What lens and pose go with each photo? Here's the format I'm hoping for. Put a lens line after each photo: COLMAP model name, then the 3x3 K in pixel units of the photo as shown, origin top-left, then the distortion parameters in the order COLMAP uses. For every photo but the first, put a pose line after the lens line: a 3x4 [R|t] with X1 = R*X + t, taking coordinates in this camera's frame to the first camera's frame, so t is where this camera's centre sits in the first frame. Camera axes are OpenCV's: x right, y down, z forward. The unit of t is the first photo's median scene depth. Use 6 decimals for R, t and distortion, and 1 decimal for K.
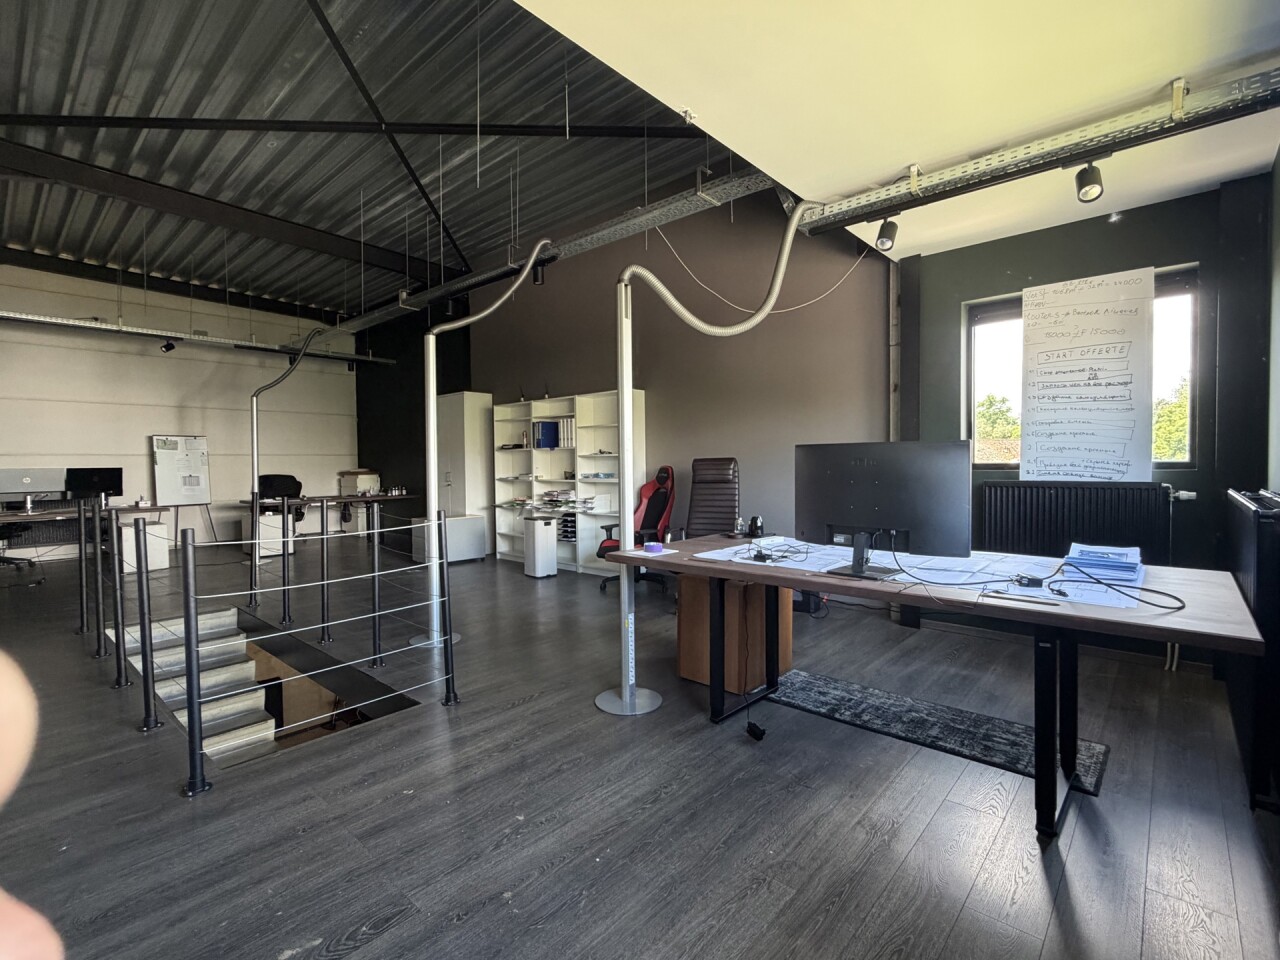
lens RADIAL K [[602.0, 0, 640.0], [0, 602.0, 480.0], [0, 0, 1]] dist [0.000357, -0.000213]
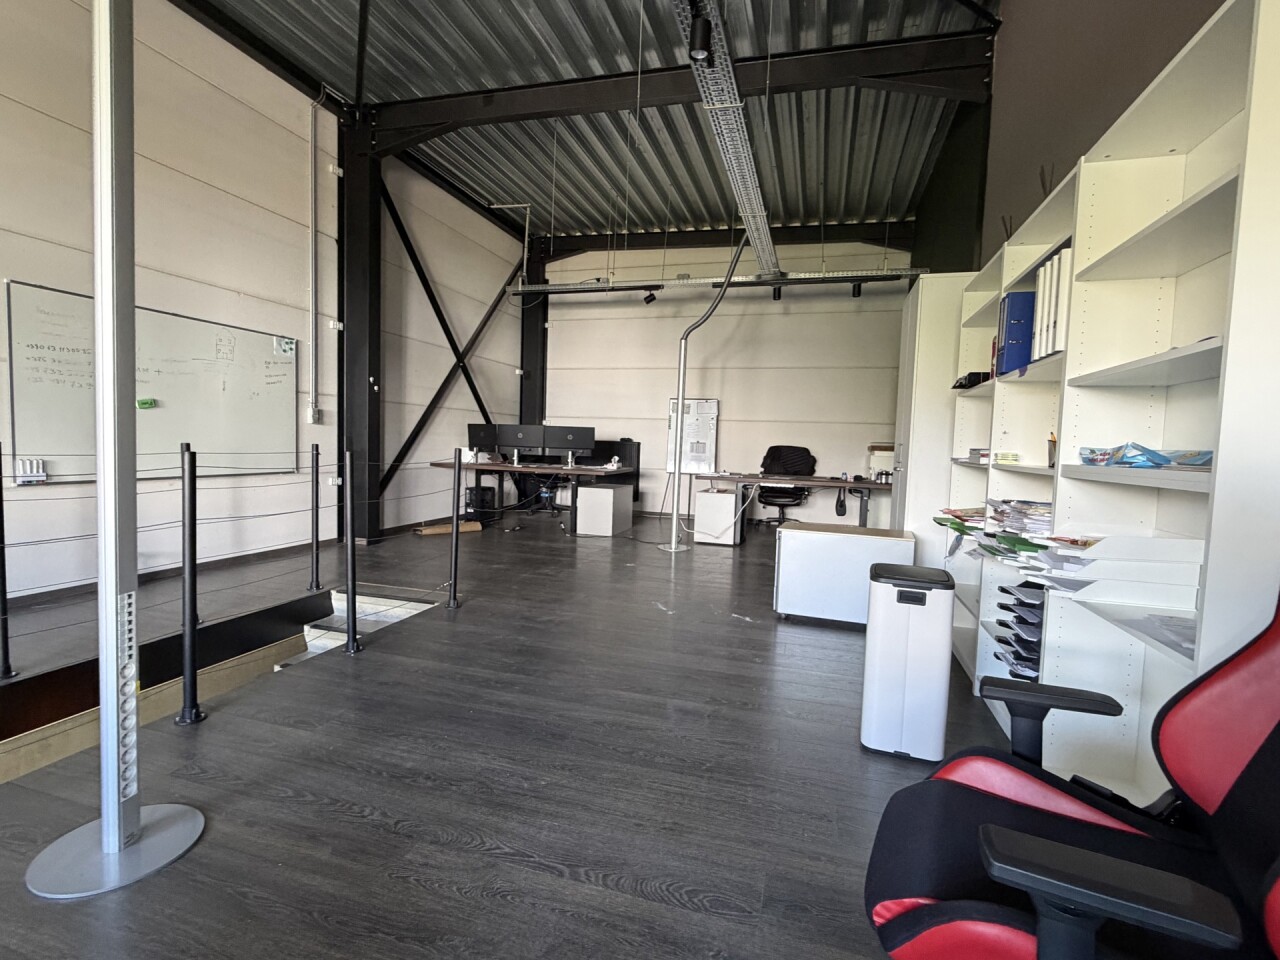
lens RADIAL K [[602.0, 0, 640.0], [0, 602.0, 480.0], [0, 0, 1]] dist [0.000357, -0.000213]
pose [[0.422520, 0.083040, -0.902542, 0.065495], [-0.065949, 0.995971, 0.060763, 0.000476], [0.903951, 0.033848, 0.426294, 0.695886]]
